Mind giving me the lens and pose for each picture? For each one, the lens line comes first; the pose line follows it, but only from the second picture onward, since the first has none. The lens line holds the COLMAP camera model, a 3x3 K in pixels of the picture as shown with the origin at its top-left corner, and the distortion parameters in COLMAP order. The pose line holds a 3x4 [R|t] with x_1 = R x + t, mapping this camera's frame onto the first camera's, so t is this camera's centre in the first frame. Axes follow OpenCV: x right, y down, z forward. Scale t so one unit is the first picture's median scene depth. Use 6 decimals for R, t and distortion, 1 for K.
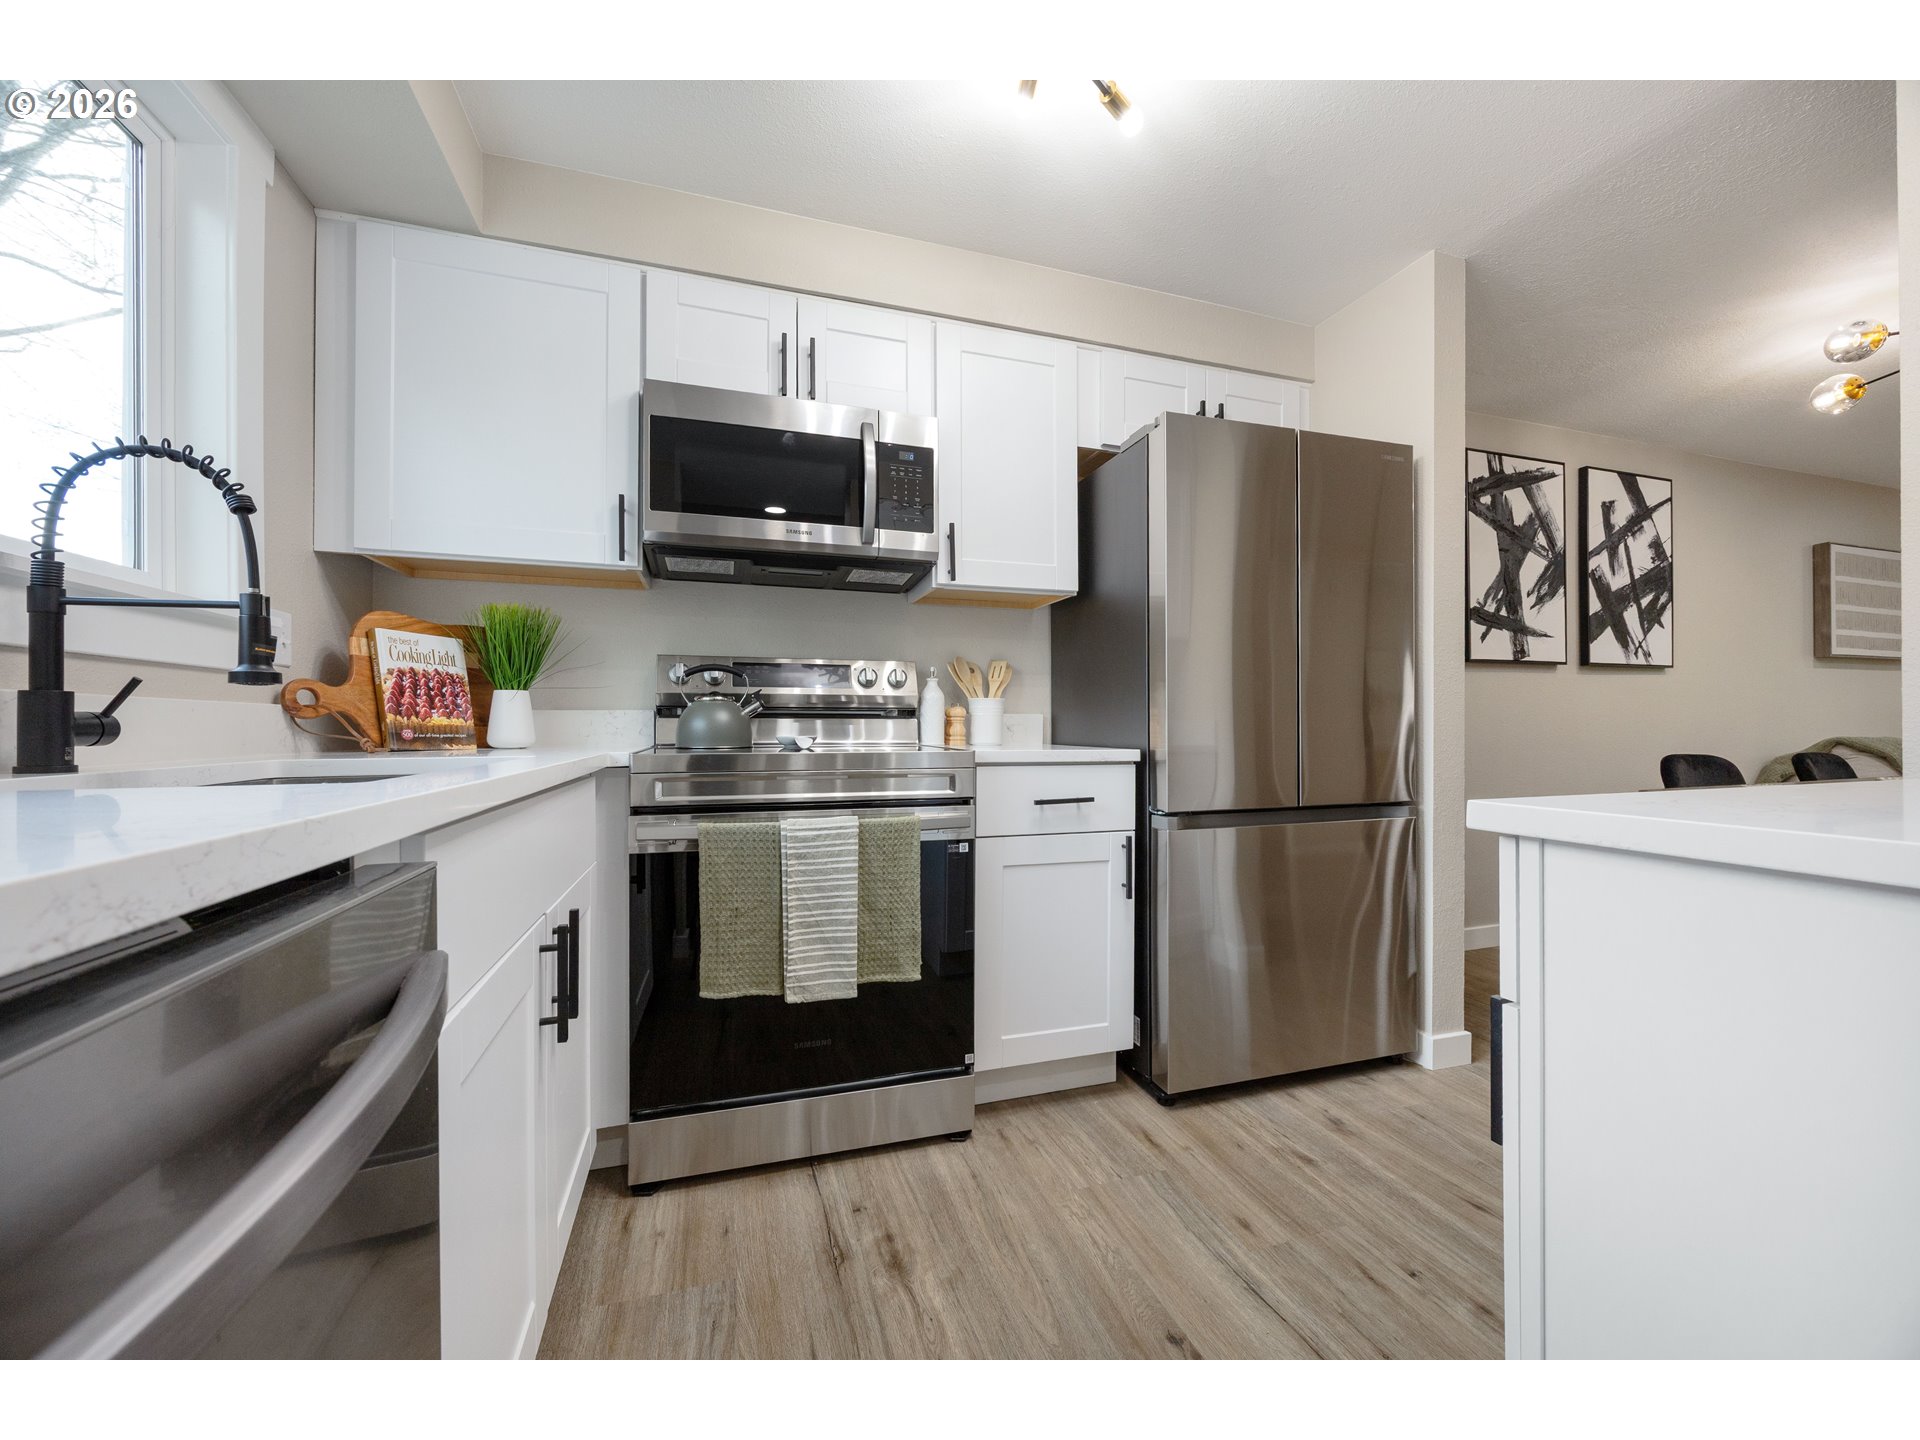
lens RADIAL K [[748.4, 0, 964.0], [0, 748.4, 735.1], [0, 0, 1]] dist [-0.001845, -0.000370]
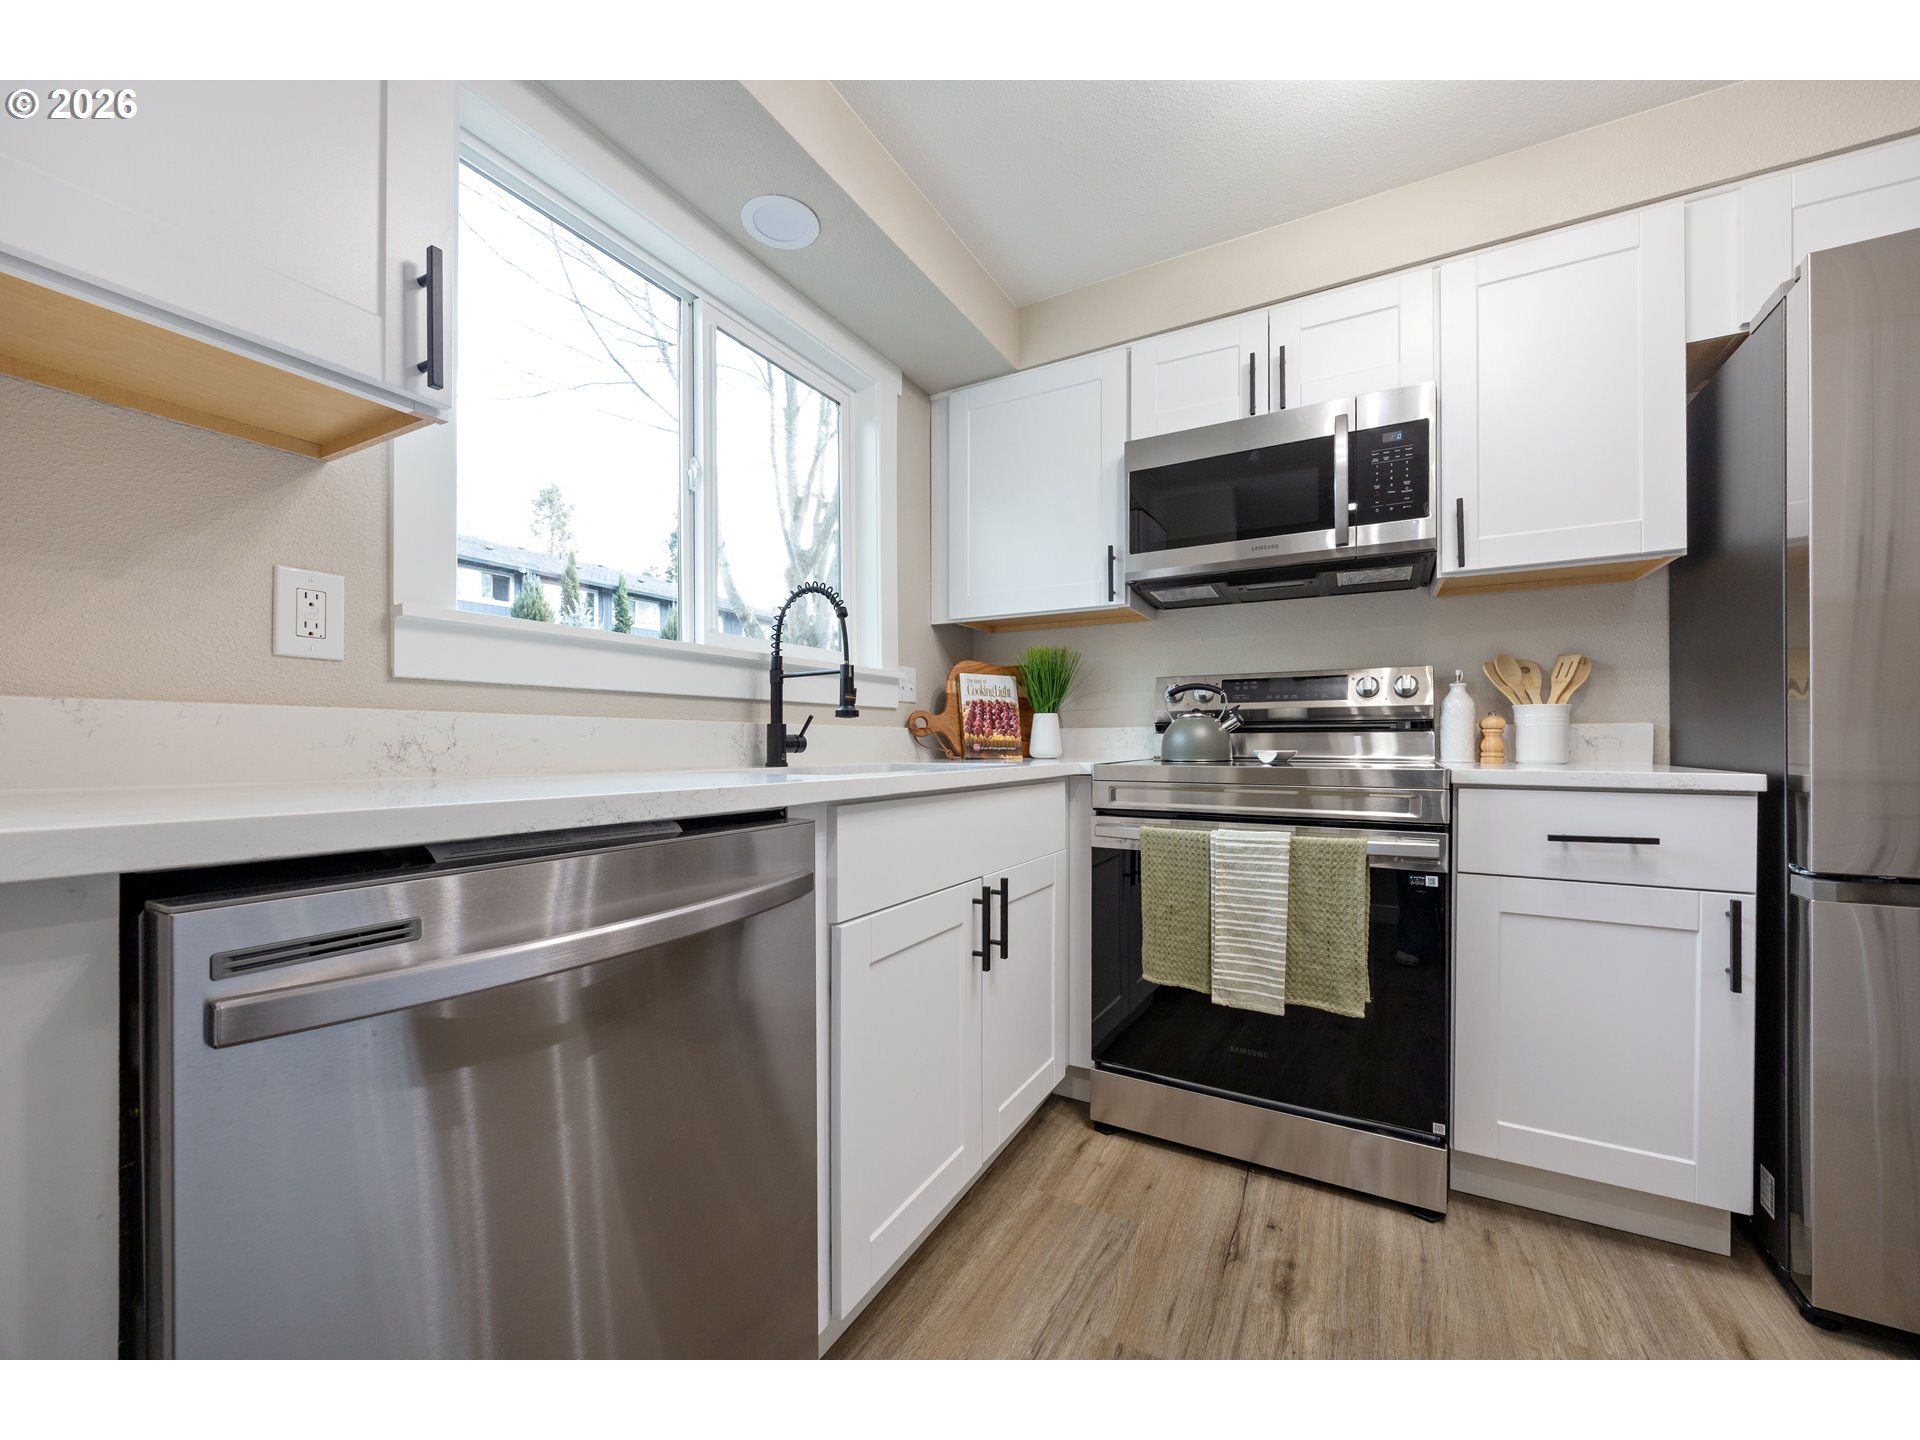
lens RADIAL K [[749.3, 0, 960.7], [0, 749.3, 757.1], [0, 0, 1]] dist [0.000382, 0.000095]
pose [[0.679002, 0.013668, -0.734009, 0.262399], [-0.005919, 0.999896, 0.013143, -0.000673], [0.734112, -0.004580, 0.679013, 0.018338]]
